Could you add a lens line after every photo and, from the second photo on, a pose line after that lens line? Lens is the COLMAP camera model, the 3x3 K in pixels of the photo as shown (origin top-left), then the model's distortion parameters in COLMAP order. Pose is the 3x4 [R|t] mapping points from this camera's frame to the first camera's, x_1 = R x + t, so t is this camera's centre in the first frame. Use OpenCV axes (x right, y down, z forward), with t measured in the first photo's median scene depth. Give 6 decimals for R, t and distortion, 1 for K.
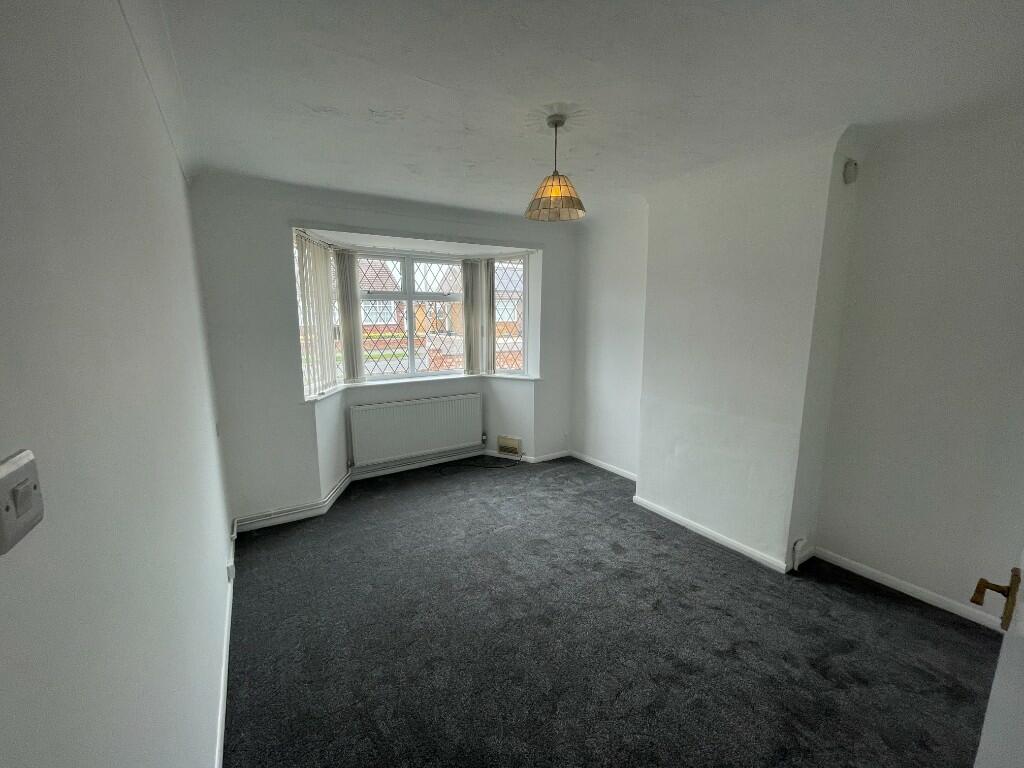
lens RADIAL K [[414.0, 0, 504.7], [0, 414.0, 382.6], [0, 0, 1]] dist [0.000150, -0.000153]
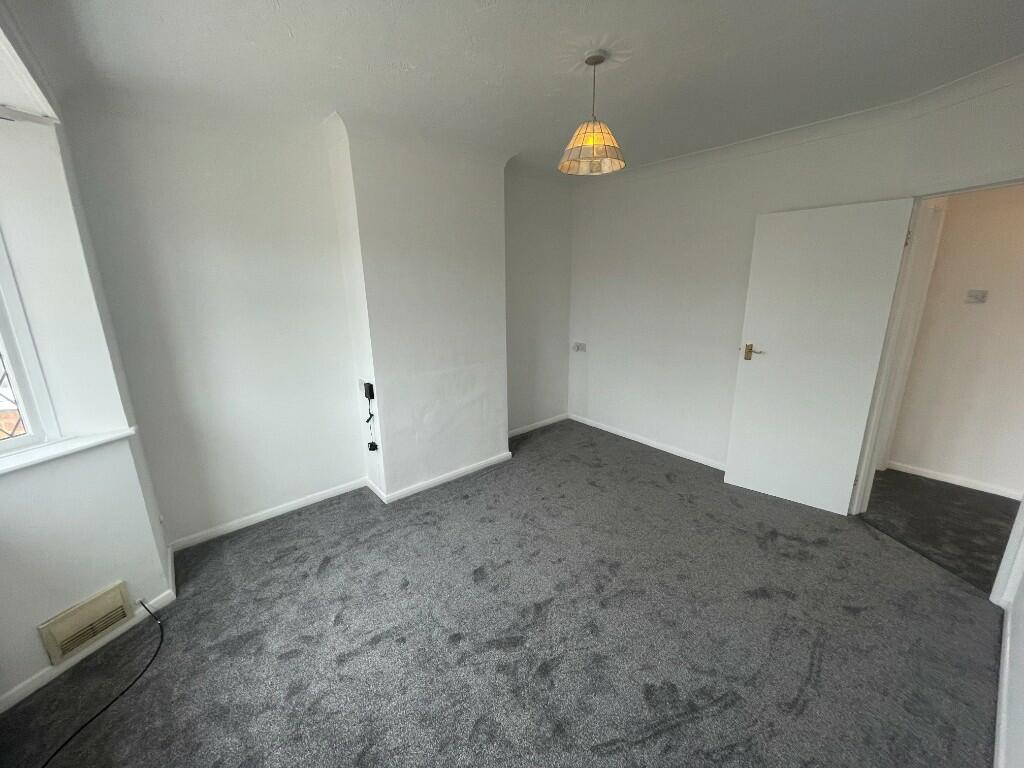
lens RADIAL K [[414.0, 0, 504.7], [0, 414.0, 382.6], [0, 0, 1]] dist [0.000150, -0.000153]
pose [[-0.121701, -0.244921, 0.961874, -0.447347], [0.176266, 0.948342, 0.263777, -0.123052], [-0.976790, 0.201648, -0.072243, 0.715348]]
